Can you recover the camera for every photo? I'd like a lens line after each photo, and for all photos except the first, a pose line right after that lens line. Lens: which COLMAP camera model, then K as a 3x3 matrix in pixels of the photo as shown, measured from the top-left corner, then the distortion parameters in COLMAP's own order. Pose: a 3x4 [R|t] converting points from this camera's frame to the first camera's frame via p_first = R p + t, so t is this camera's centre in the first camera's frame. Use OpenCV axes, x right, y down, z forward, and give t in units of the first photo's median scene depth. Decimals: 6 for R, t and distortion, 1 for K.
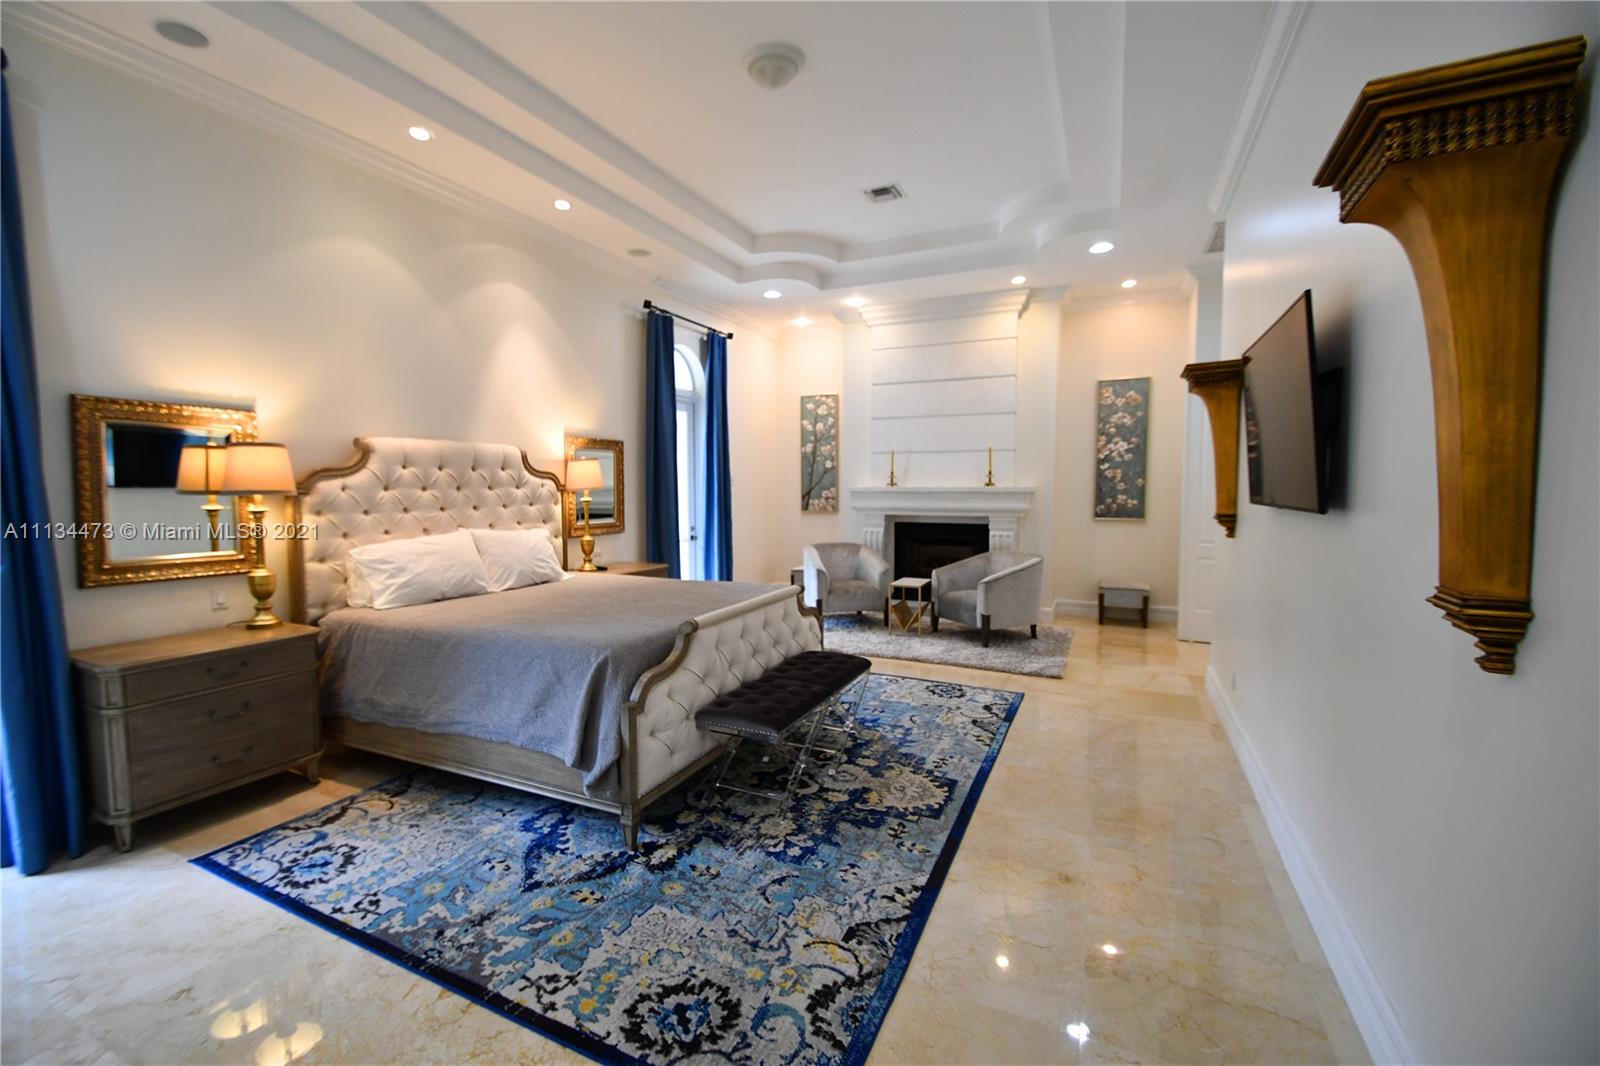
lens RADIAL K [[698.4, 0, 775.2], [0, 698.4, 516.6], [0, 0, 1]] dist [0.004942, -0.011925]
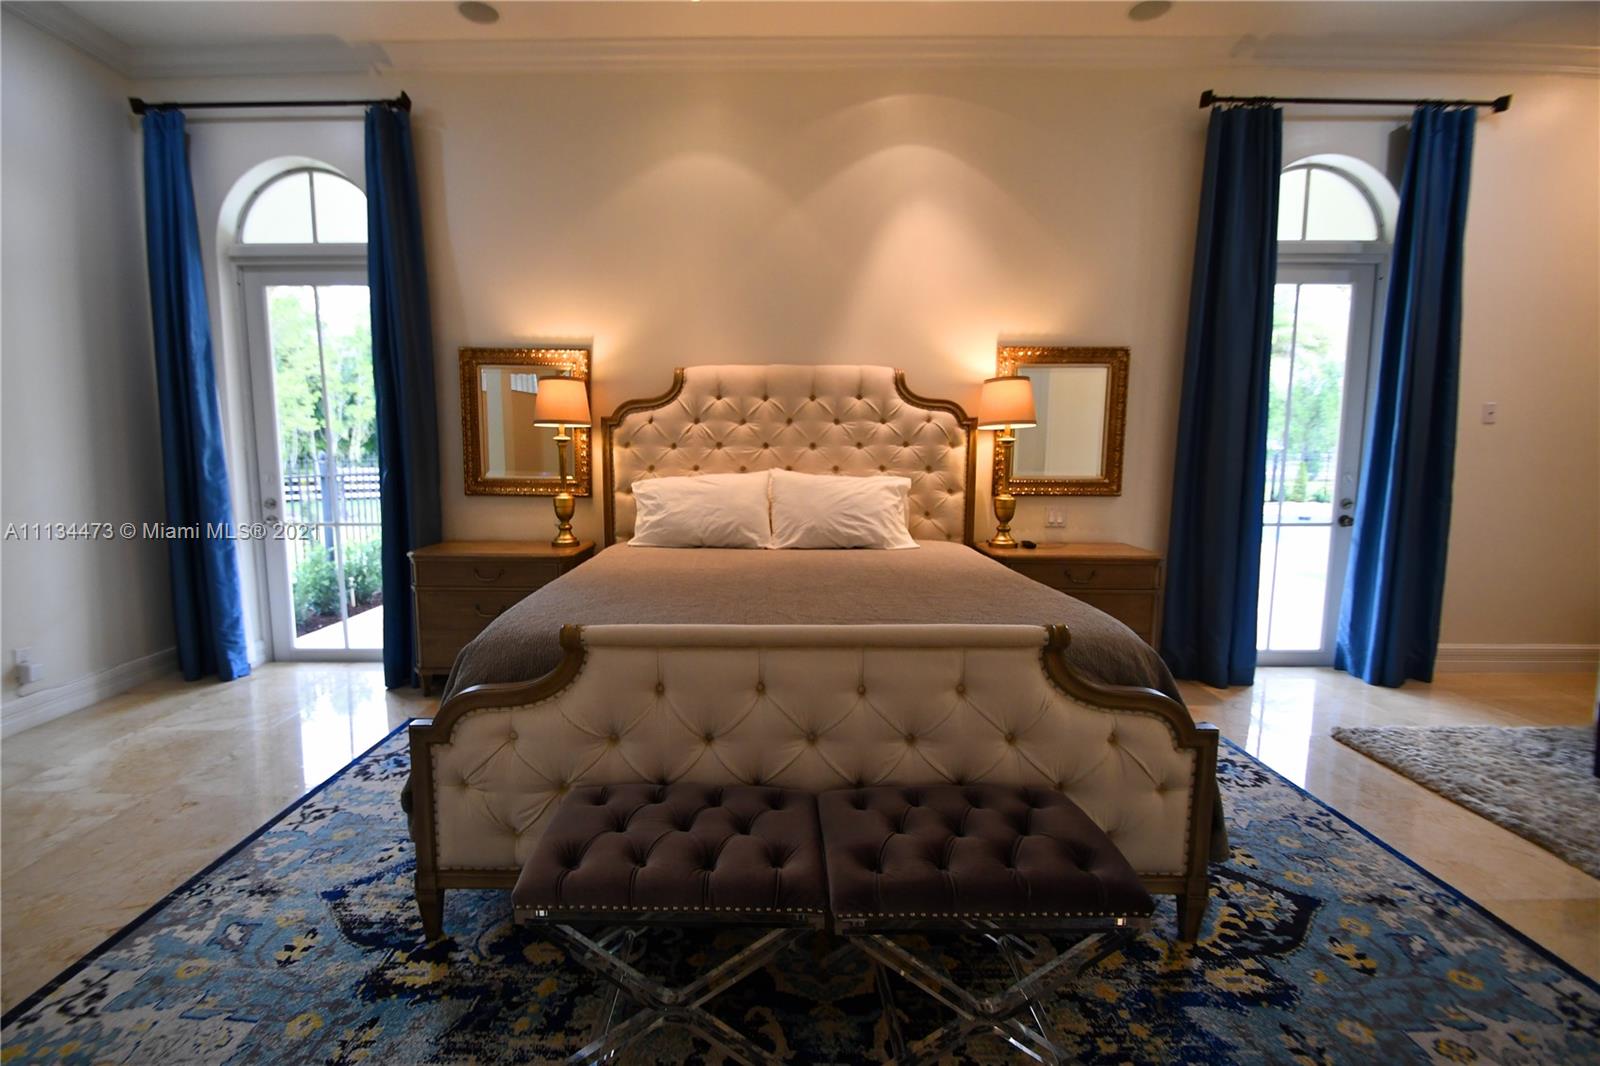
lens RADIAL K [[698.4, 0, 792.8], [0, 698.4, 528.8], [0, 0, 1]] dist [0.004942, -0.011925]
pose [[0.425741, 0.106268, -0.898583, 0.384609], [-0.044838, 0.994337, 0.096348, 0.007946], [0.903733, -0.000729, 0.428095, 0.791277]]
